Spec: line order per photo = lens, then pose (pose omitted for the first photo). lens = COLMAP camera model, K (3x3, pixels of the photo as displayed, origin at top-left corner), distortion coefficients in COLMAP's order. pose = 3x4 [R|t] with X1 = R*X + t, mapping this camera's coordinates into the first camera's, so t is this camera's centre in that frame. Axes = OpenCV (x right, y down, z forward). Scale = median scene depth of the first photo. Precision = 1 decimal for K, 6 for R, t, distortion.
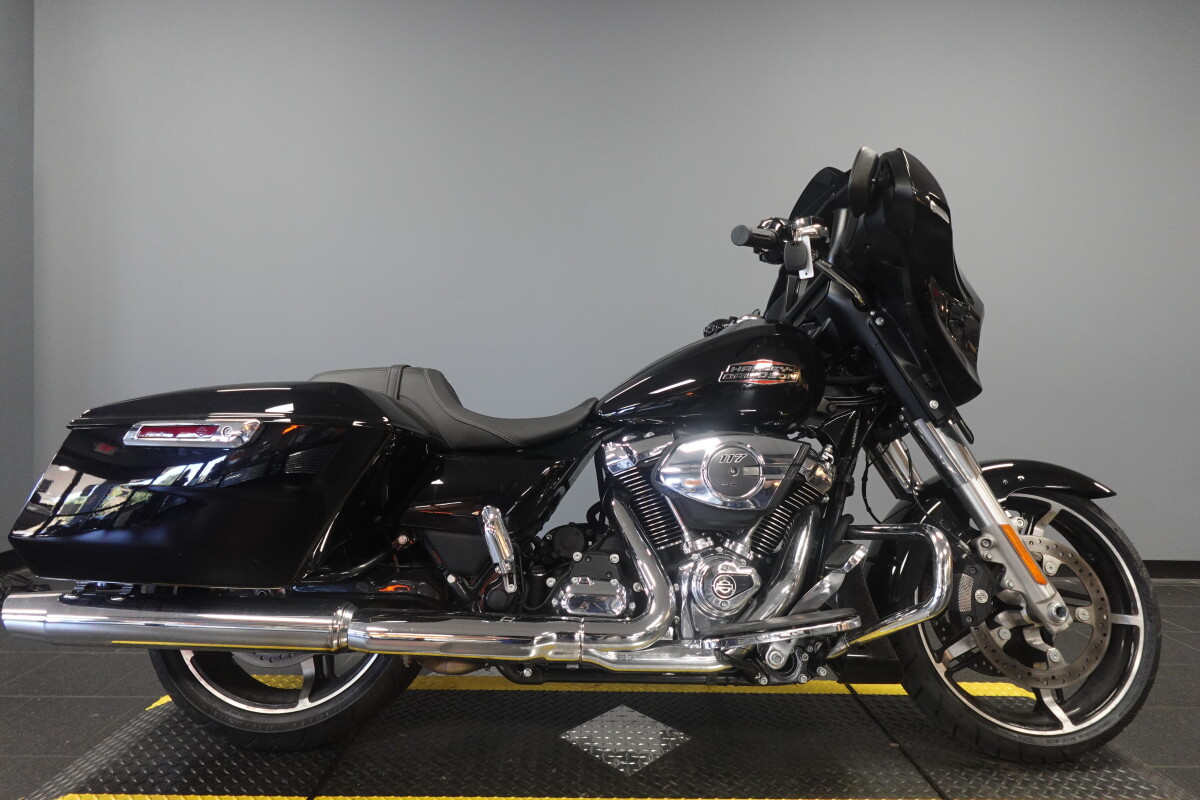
lens RADIAL K [[662.7, 0, 606.4], [0, 662.7, 404.8], [0, 0, 1]] dist [0.003414, -0.003011]
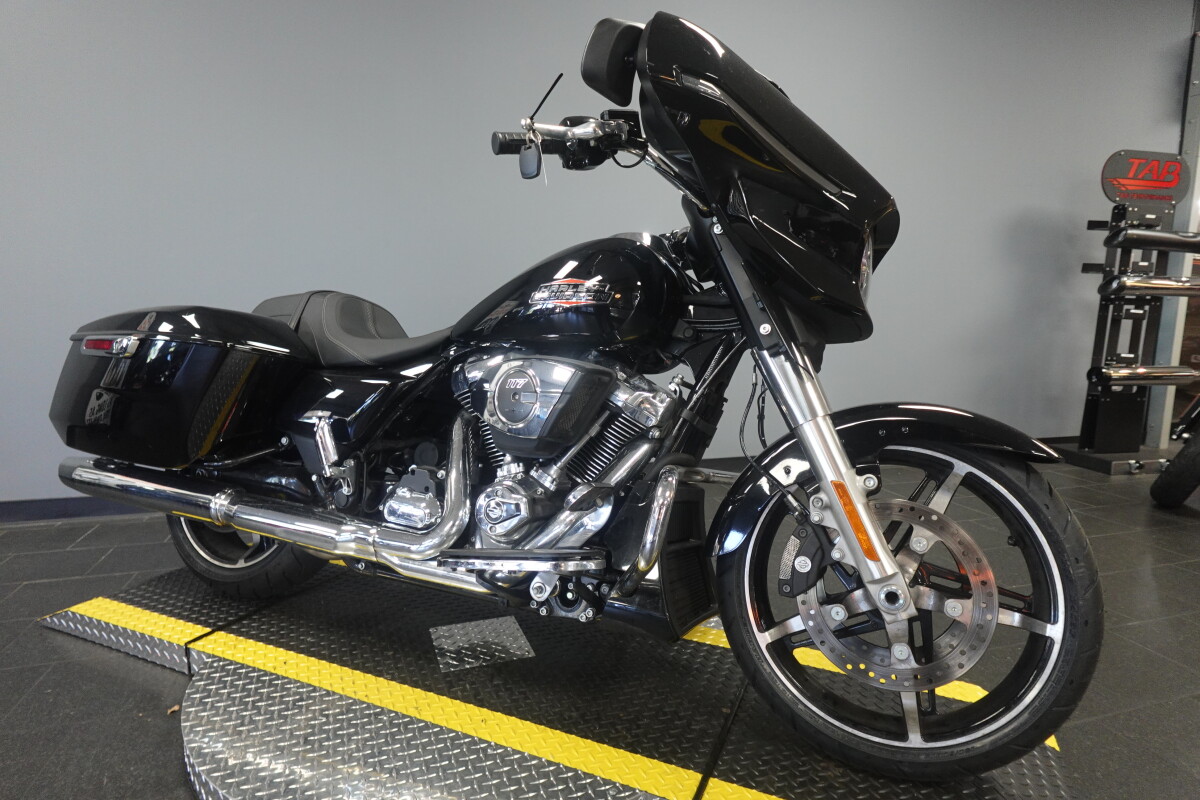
lens RADIAL K [[662.7, 0, 633.6], [0, 662.7, 401.4], [0, 0, 1]] dist [0.003414, -0.003011]
pose [[0.911847, 0.053353, -0.407049, 0.696225], [-0.010536, 0.994234, 0.106717, 0.001369], [0.410396, -0.093021, 0.907151, 0.182787]]
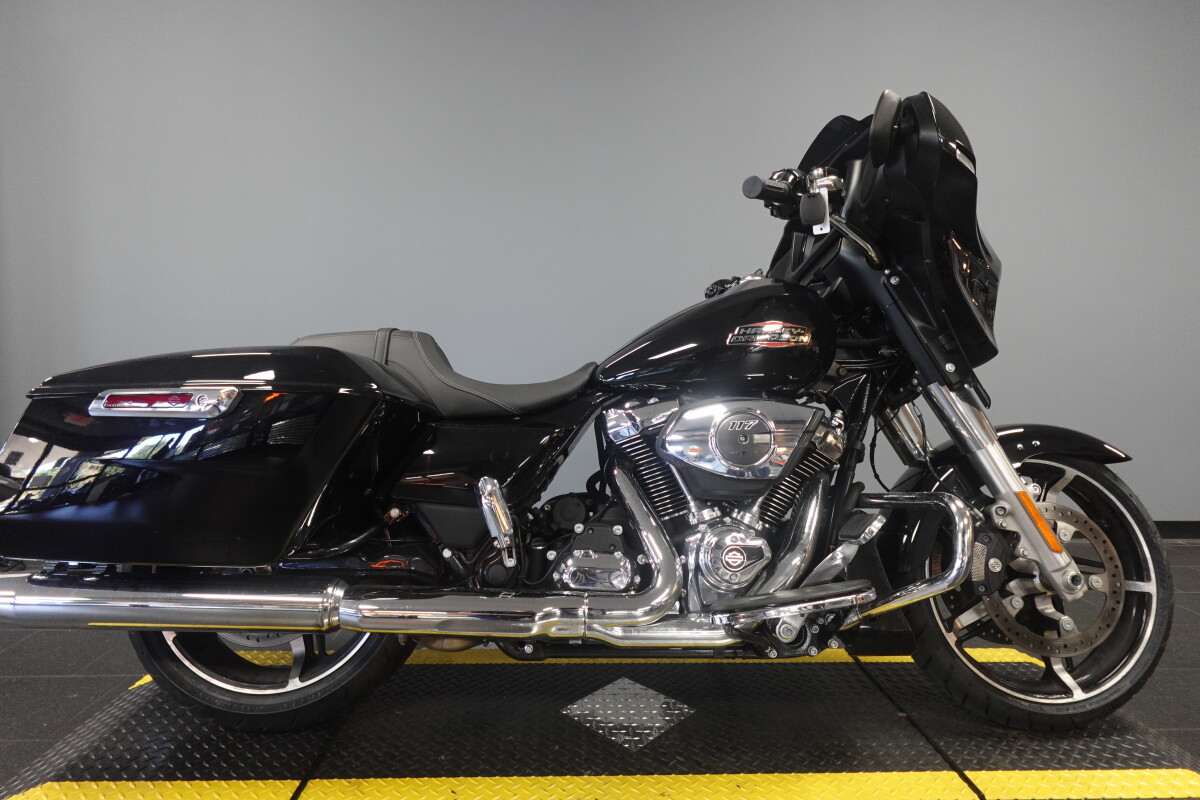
lens RADIAL K [[662.7, 0, 606.2], [0, 662.7, 401.5], [0, 0, 1]] dist [0.003414, -0.003011]
pose [[0.999794, -0.005656, 0.019499, -0.021788], [0.004729, 0.998872, 0.047253, 0.000789], [-0.019745, -0.047151, 0.998693, 0.052295]]
